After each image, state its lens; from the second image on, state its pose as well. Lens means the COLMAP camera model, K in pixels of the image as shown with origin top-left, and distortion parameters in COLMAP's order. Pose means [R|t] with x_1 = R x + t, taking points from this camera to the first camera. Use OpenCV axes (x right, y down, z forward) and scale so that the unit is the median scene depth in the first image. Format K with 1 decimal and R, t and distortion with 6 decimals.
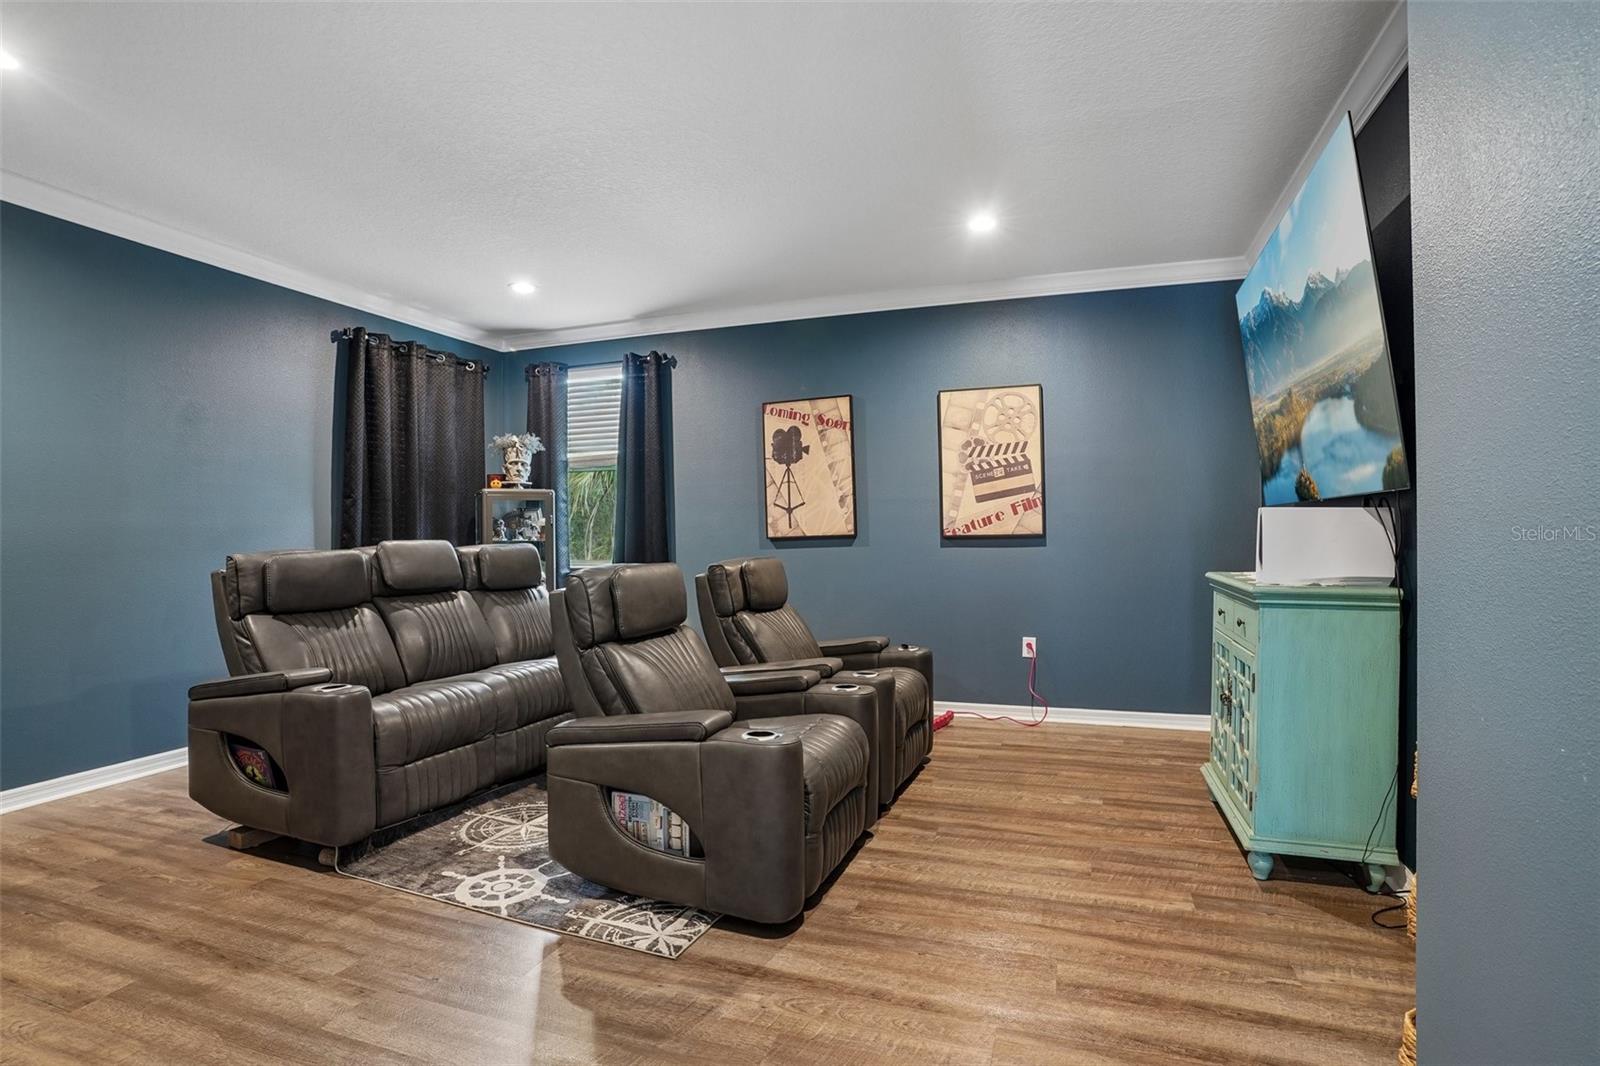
lens RADIAL K [[786.3, 0, 794.2], [0, 786.3, 532.5], [0, 0, 1]] dist [-0.080865, 0.041351]
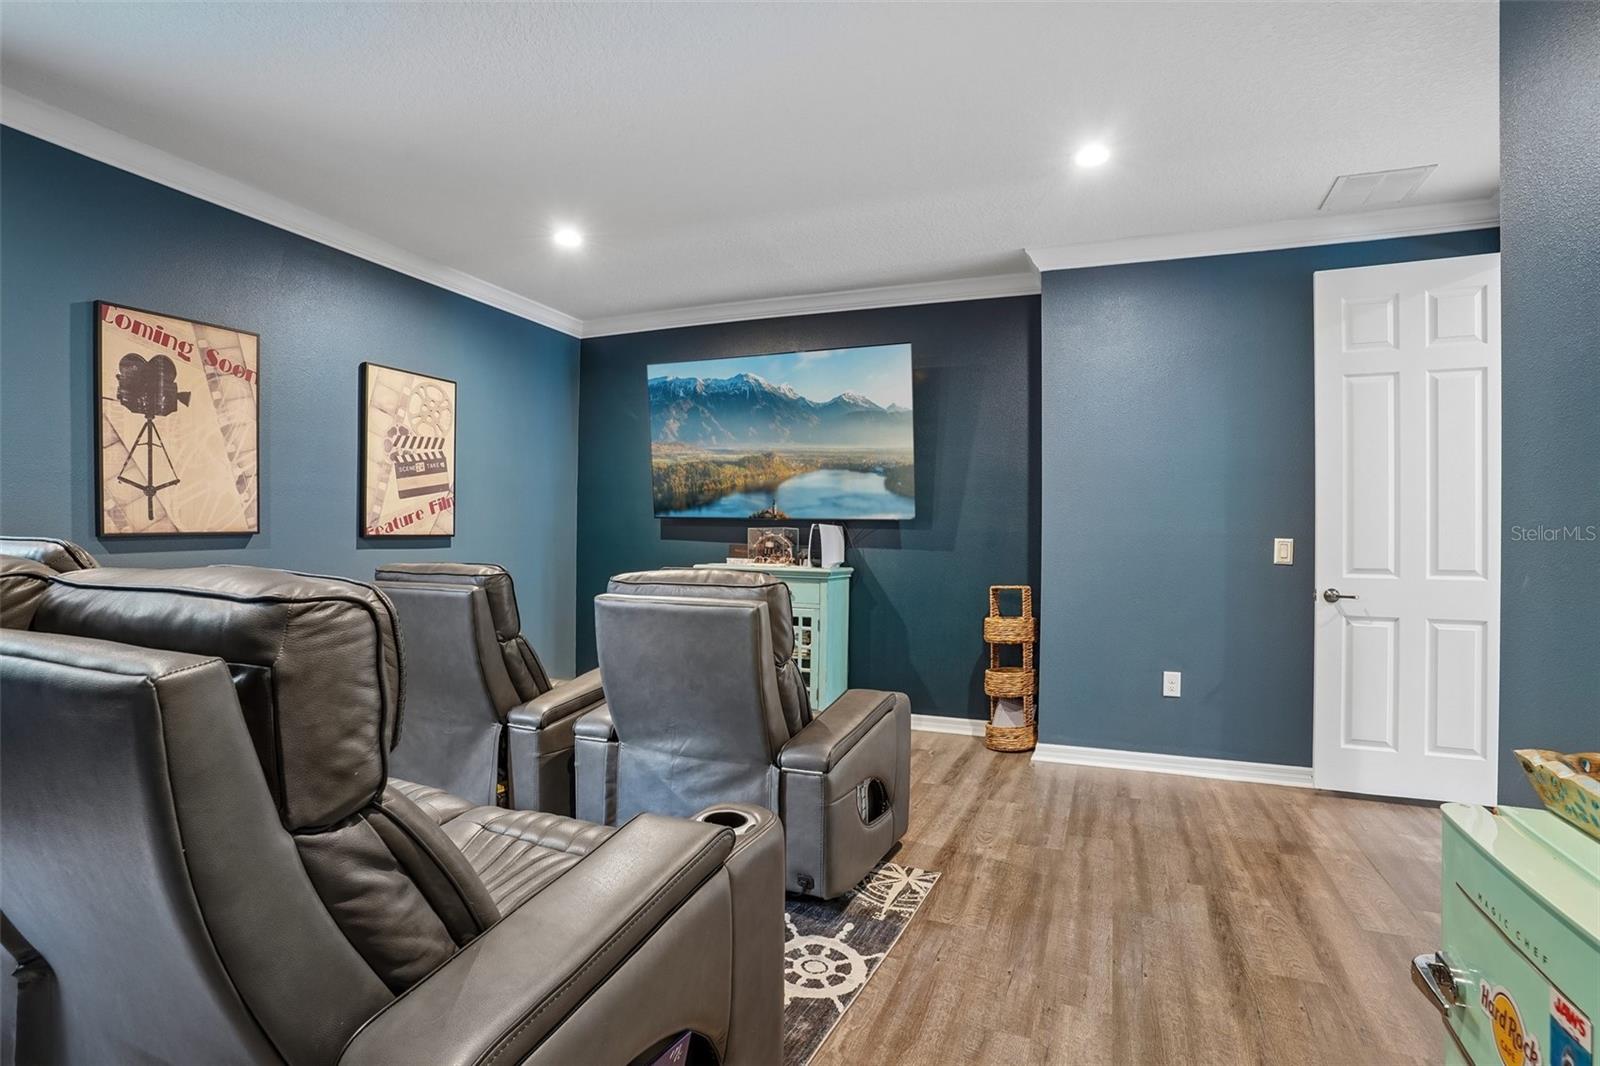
lens RADIAL K [[786.3, 0, 794.2], [0, 786.3, 532.5], [0, 0, 1]] dist [-0.080865, 0.041351]
pose [[0.052090, 0.013464, 0.998552, -0.618105], [-0.014988, 0.999807, -0.012699, 0.004987], [-0.998530, -0.014304, 0.052282, 0.504987]]
